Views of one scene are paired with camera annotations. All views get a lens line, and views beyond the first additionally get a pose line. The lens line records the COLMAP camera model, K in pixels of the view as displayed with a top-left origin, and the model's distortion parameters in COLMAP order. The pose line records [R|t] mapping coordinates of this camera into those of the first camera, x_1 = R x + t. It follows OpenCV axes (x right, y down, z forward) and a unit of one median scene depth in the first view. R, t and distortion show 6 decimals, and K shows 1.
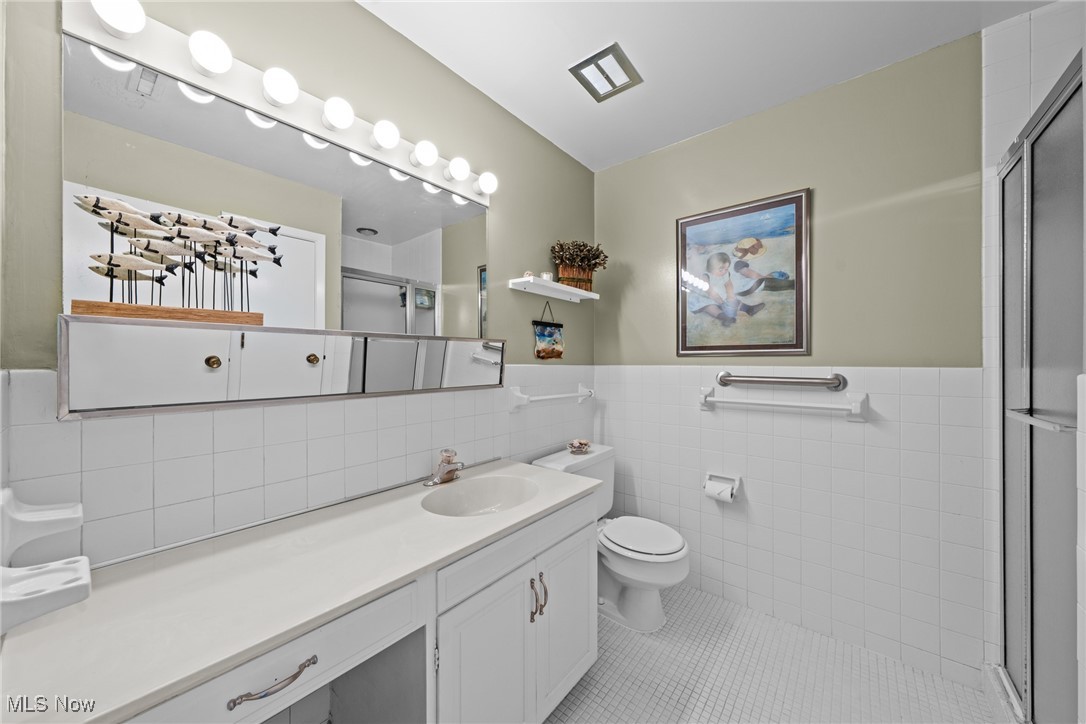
lens RADIAL K [[383.8, 0, 547.8], [0, 383.8, 360.2], [0, 0, 1]] dist [-0.003368, -0.000108]
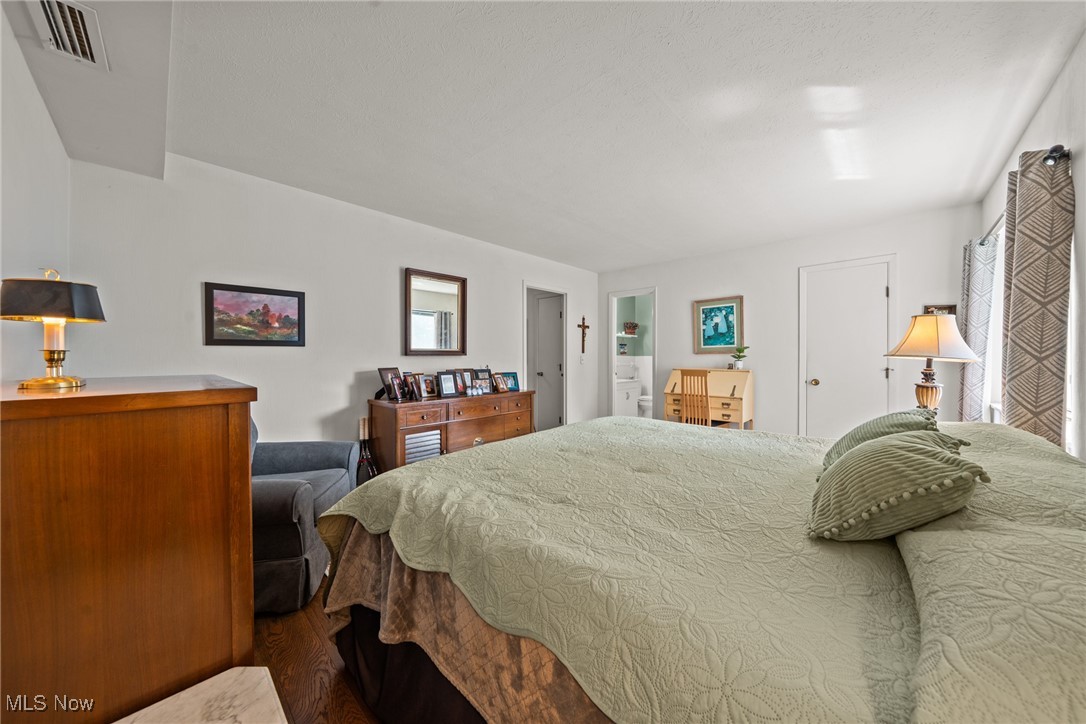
lens RADIAL K [[368.0, 0, 536.1], [0, 368.0, 362.6], [0, 0, 1]] dist [-0.002398, -0.000009]
pose [[0.994384, -0.003466, -0.105771, -0.452410], [0.004034, 0.999979, 0.005150, 0.055667], [0.105751, -0.005547, 0.994377, -2.575352]]
